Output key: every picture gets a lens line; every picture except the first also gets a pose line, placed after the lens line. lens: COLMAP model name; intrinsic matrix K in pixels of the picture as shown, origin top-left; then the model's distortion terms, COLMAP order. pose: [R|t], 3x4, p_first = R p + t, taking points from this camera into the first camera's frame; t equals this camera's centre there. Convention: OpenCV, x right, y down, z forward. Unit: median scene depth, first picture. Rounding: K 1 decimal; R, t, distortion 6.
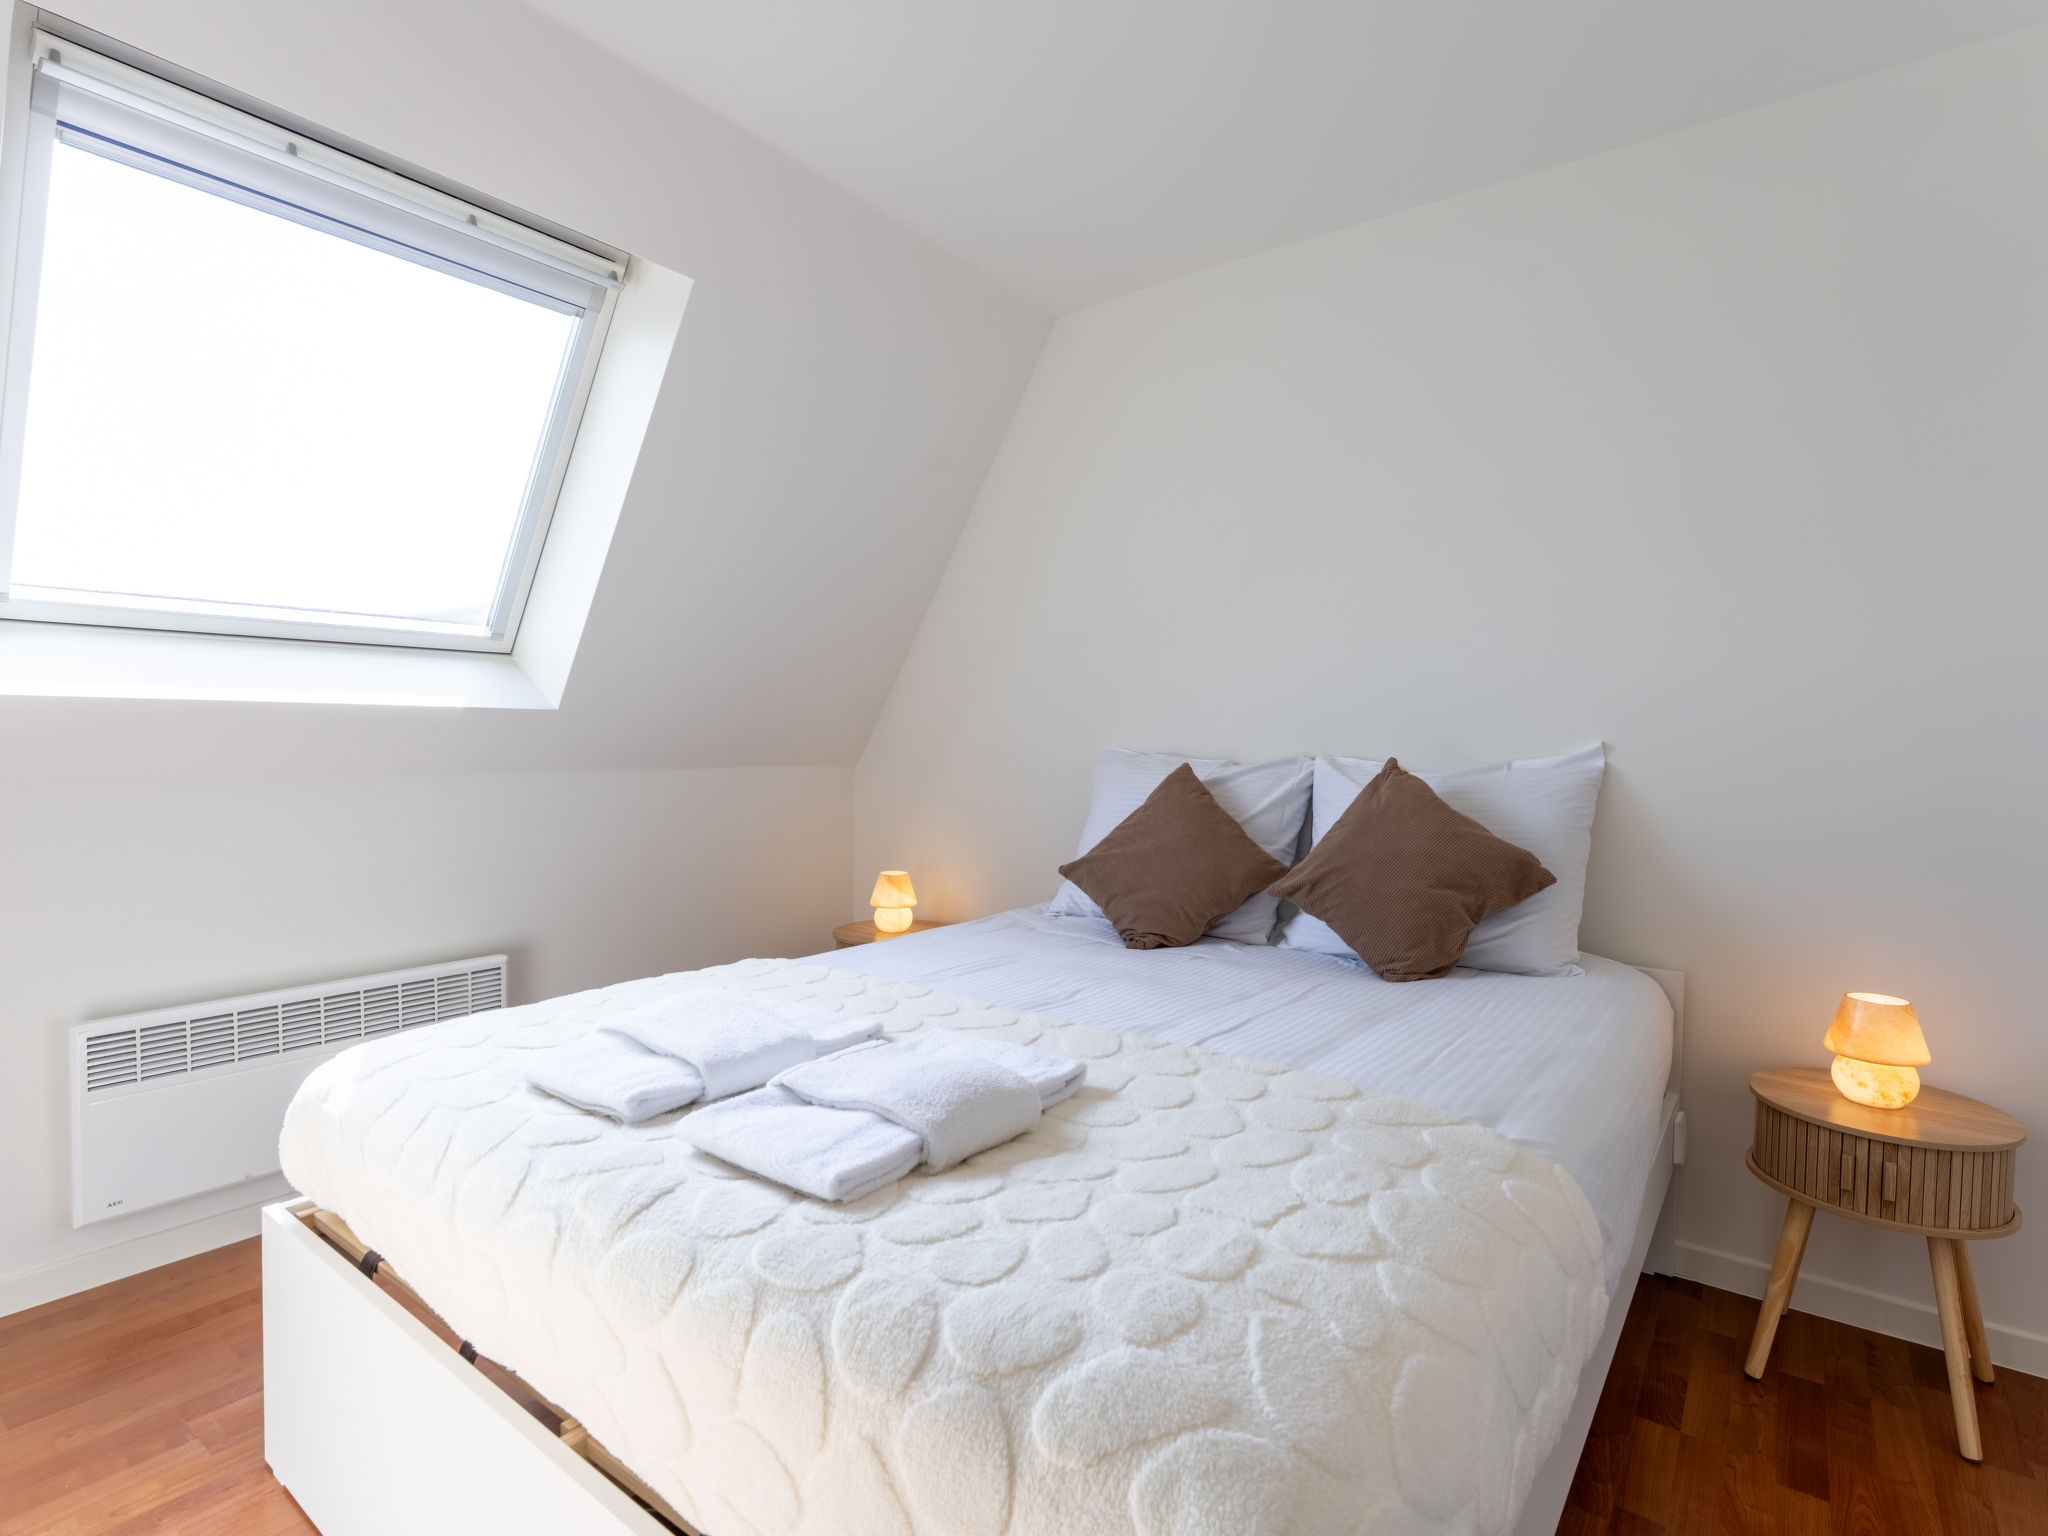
lens RADIAL K [[1027.1, 0, 1024.0], [0, 1027.1, 768.0], [0, 0, 1]] dist [-0.000367, -0.000146]
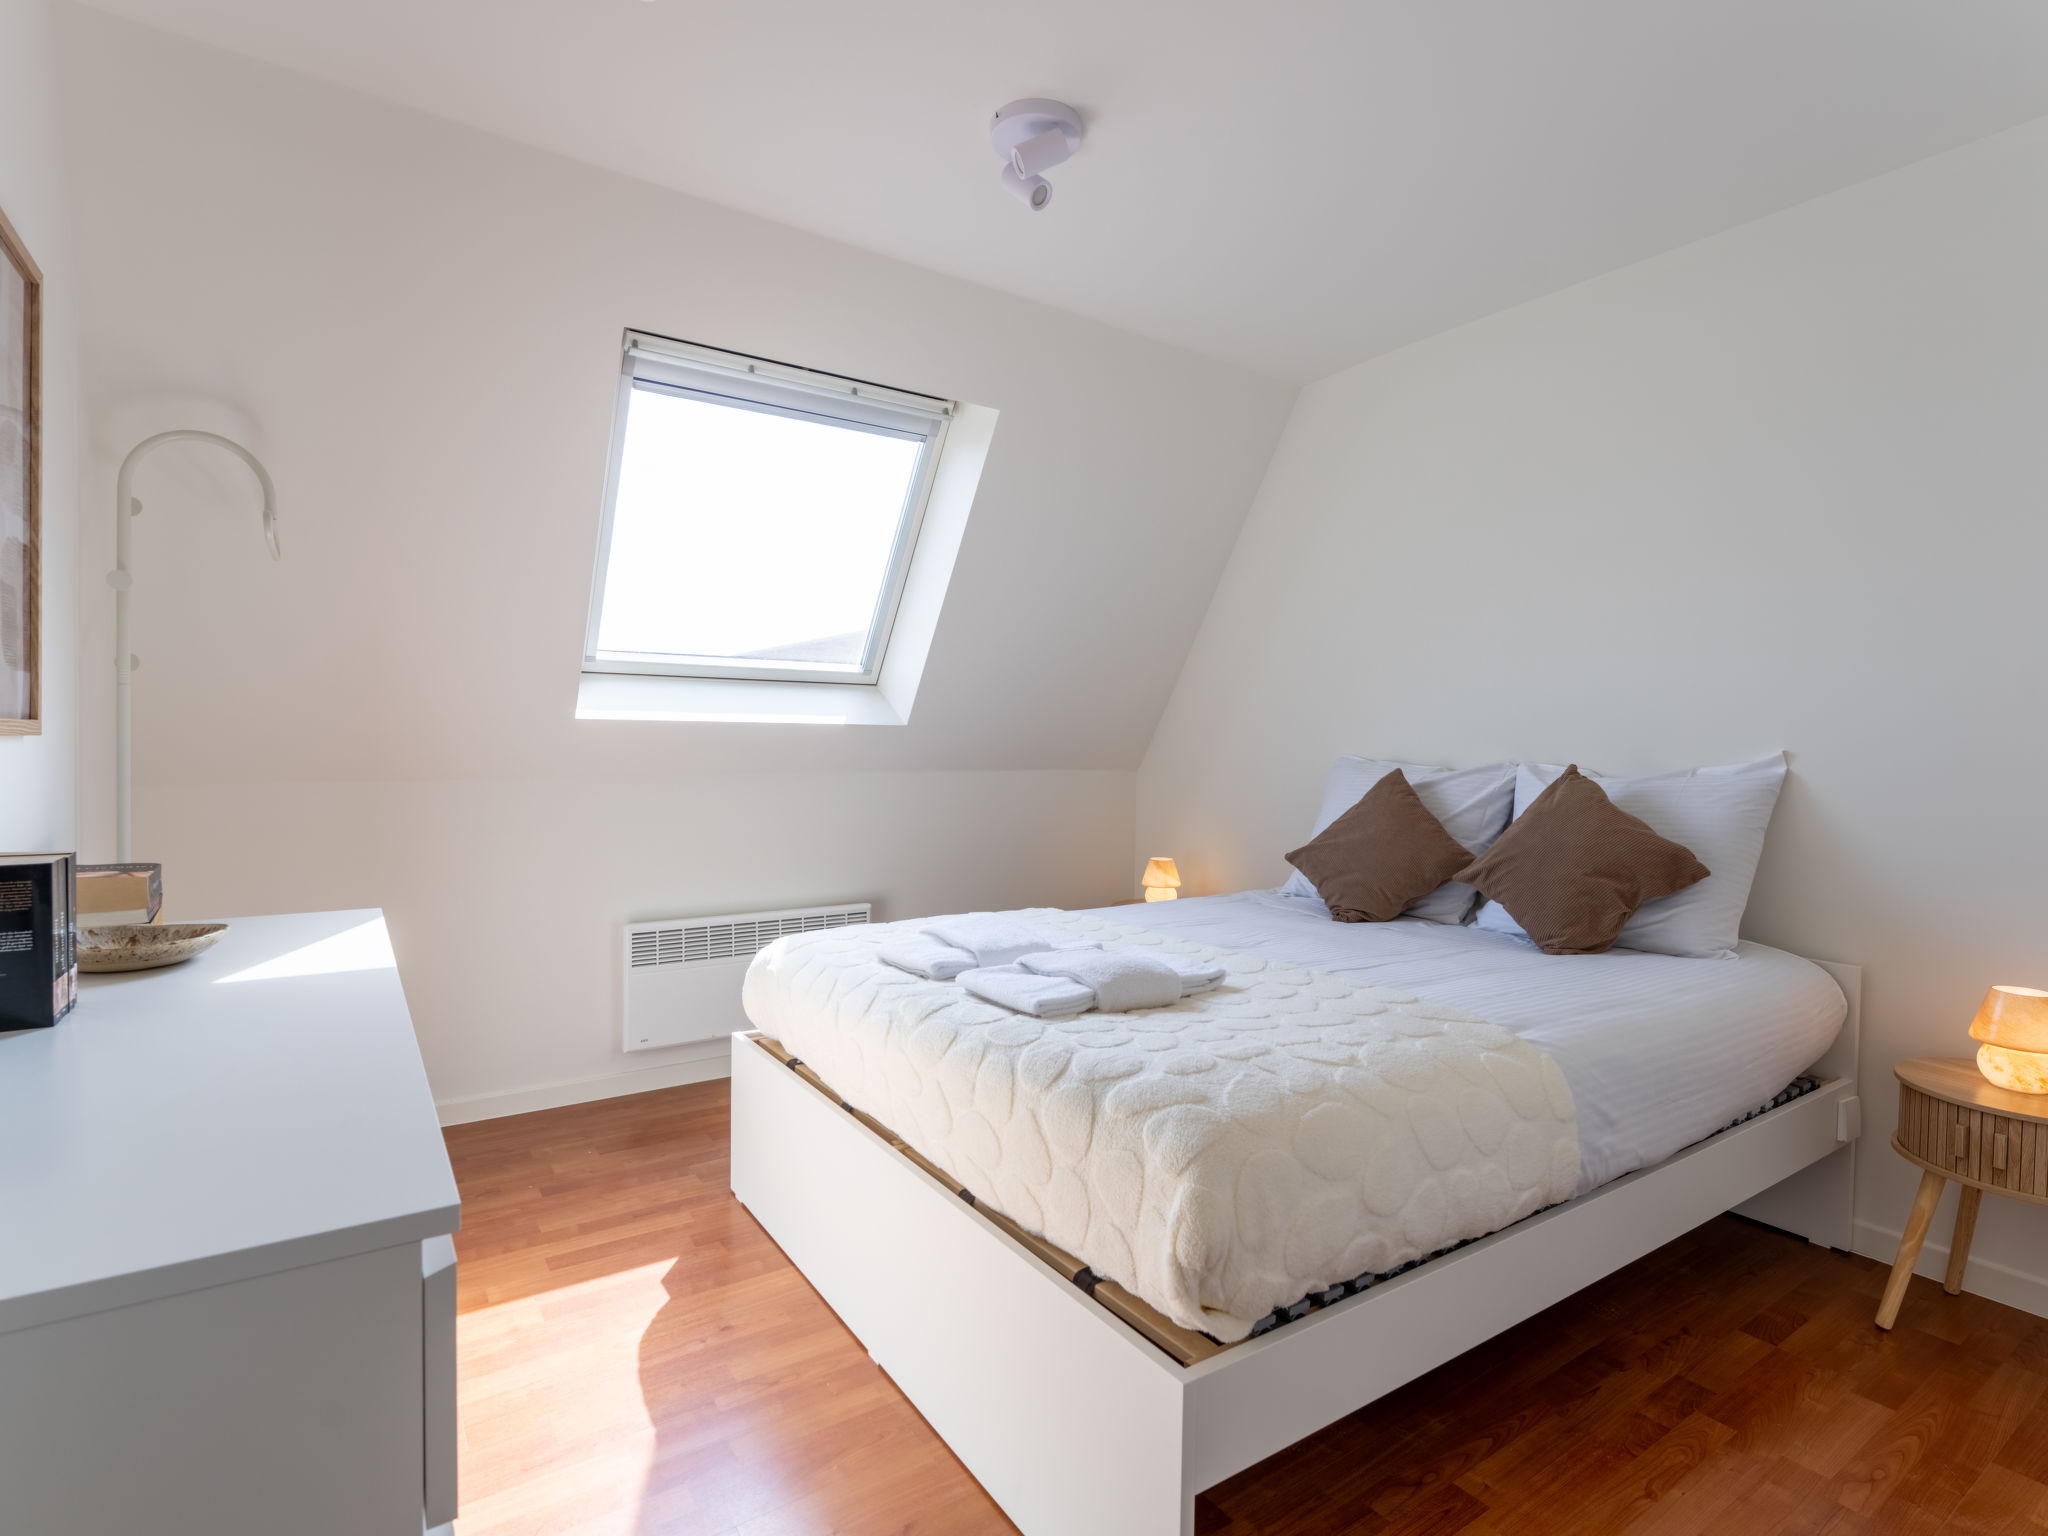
lens RADIAL K [[1027.1, 0, 1024.0], [0, 1027.1, 768.0], [0, 0, 1]] dist [-0.000367, -0.000146]
pose [[0.947705, 0.007941, -0.319048, 0.185912], [-0.010934, 0.999911, -0.007590, 0.011919], [0.318960, 0.010681, 0.947708, -0.347829]]
